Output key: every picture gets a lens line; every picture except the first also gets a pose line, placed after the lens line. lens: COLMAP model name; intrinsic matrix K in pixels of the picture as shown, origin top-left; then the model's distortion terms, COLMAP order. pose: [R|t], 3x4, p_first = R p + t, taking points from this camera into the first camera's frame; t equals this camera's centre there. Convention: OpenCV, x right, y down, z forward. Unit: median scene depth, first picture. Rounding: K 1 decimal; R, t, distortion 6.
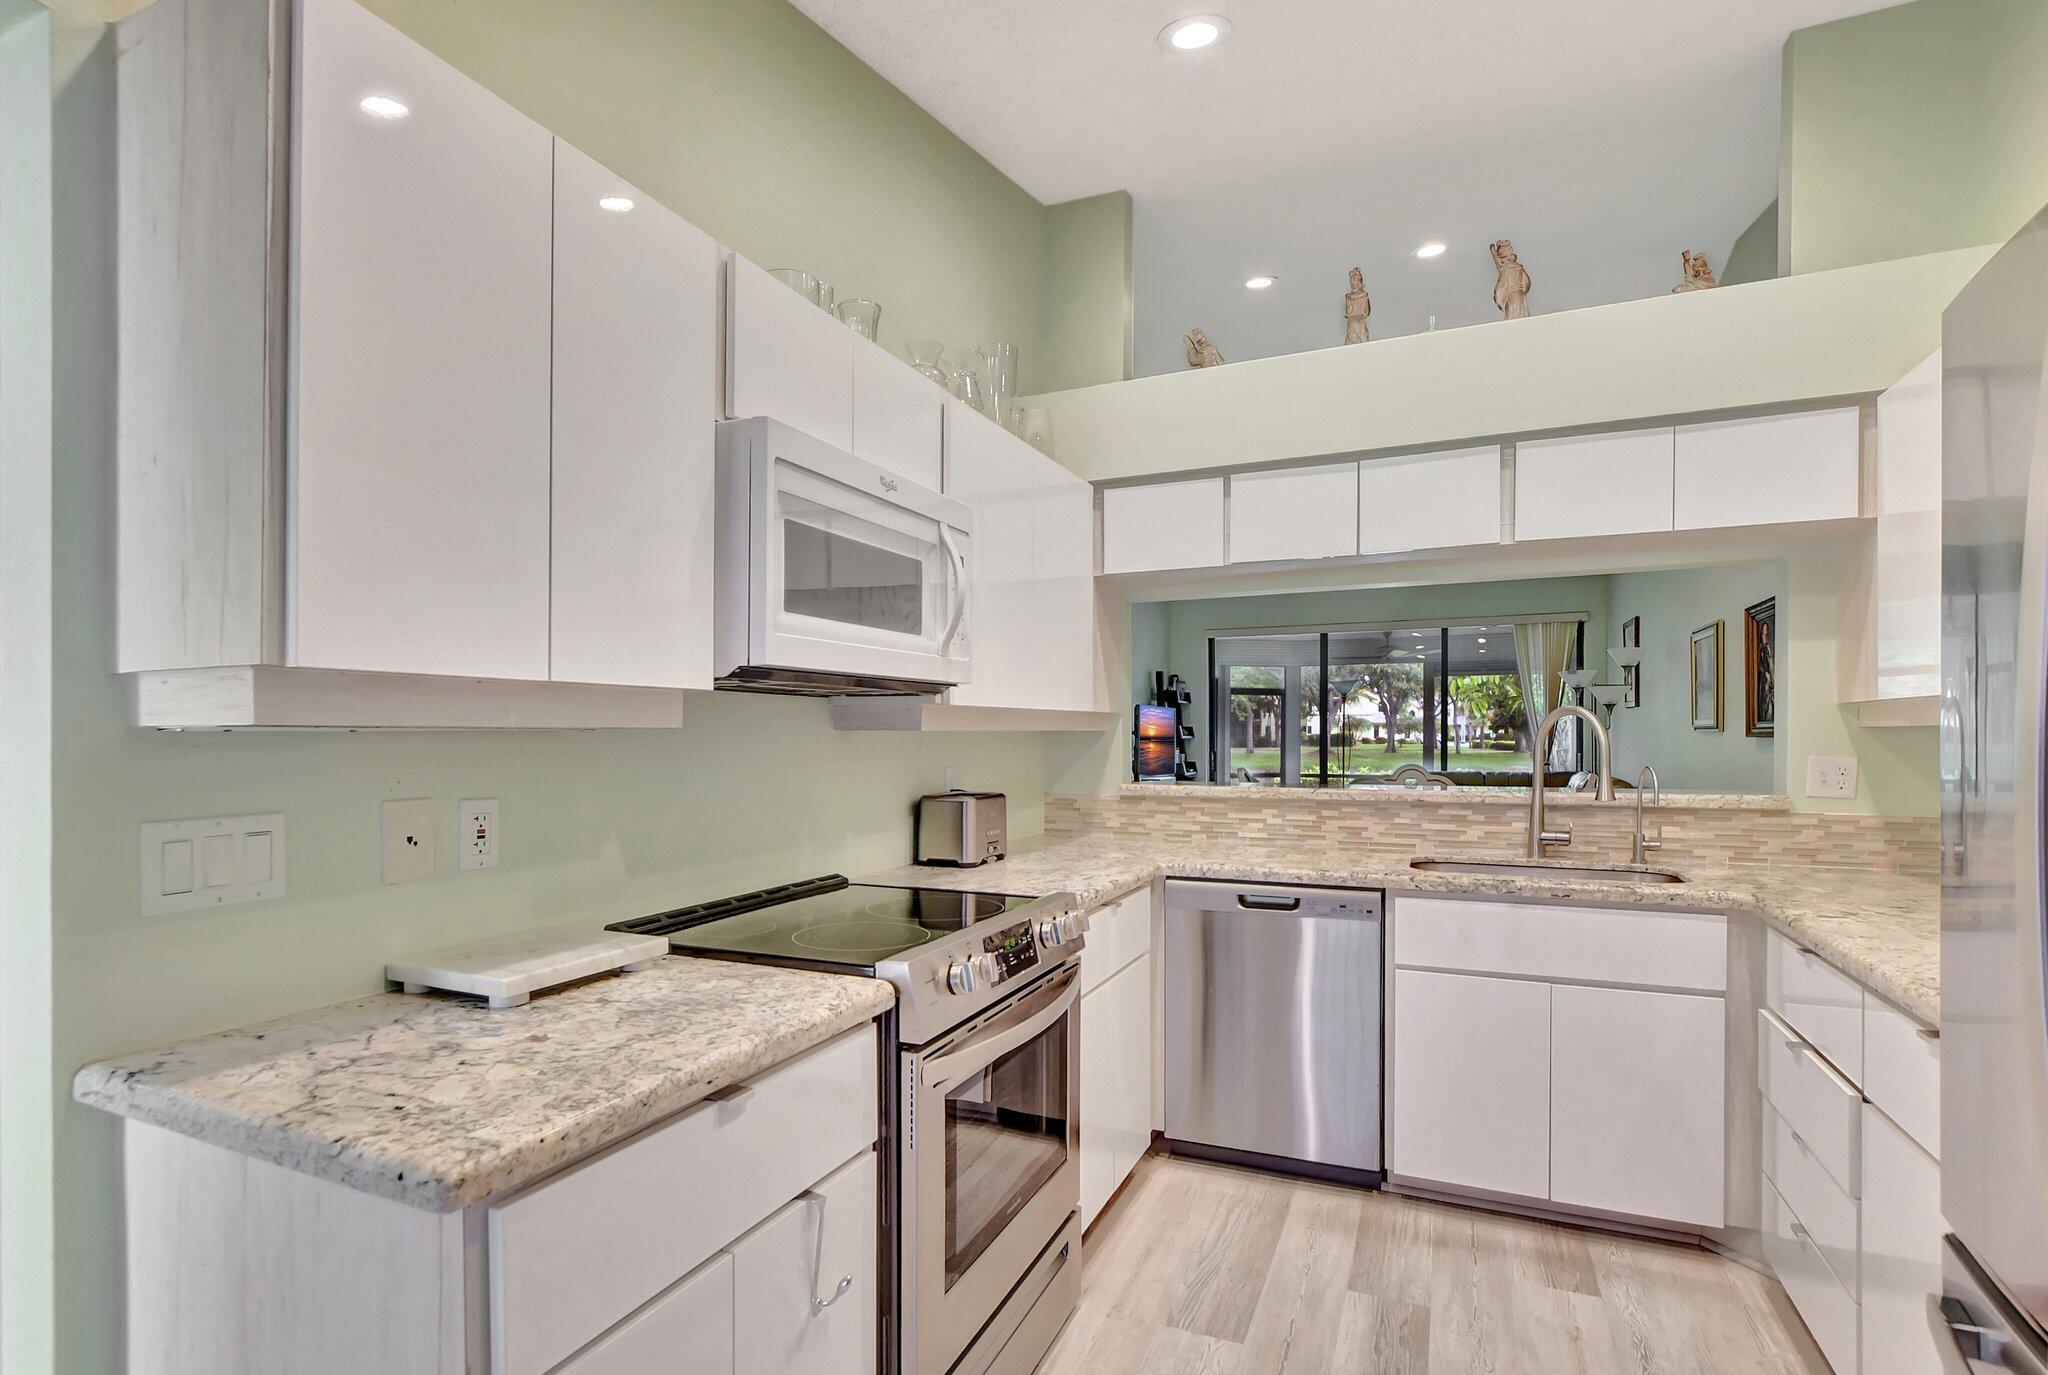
lens RADIAL K [[985.4, 0, 1044.1], [0, 985.4, 752.3], [0, 0, 1]] dist [-0.004726, -0.003120]
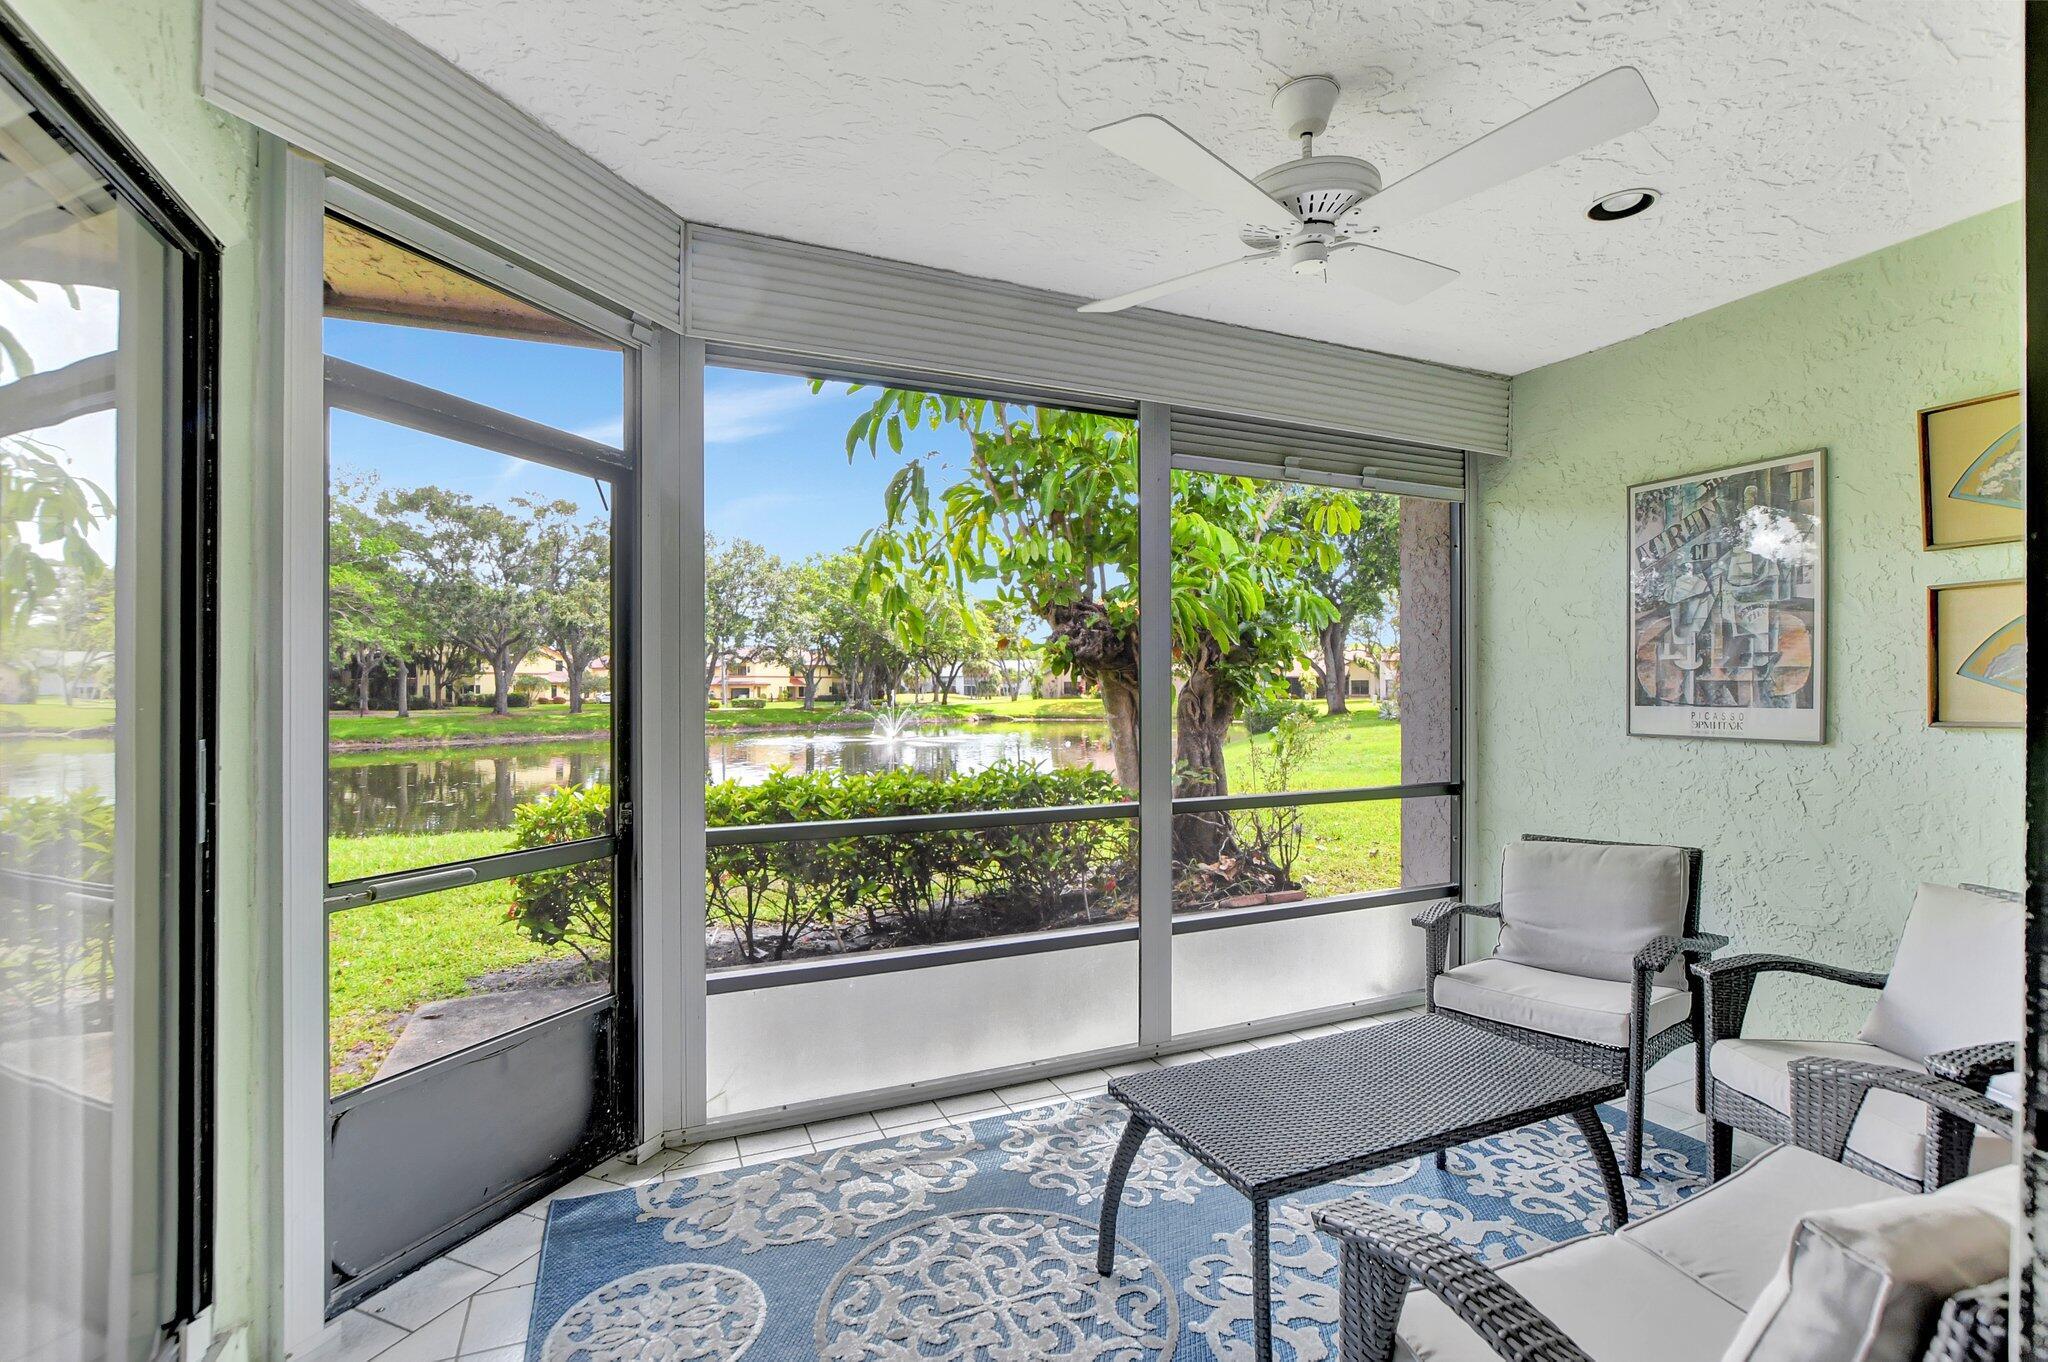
lens RADIAL K [[901.7, 0, 974.1], [0, 901.7, 695.4], [0, 0, 1]] dist [-0.032136, 0.000626]
pose [[0.712169, -0.004557, 0.701993, 0.682702], [0.017073, 0.999796, -0.010830, -0.031742], [-0.701801, 0.019698, 0.712101, 3.445943]]
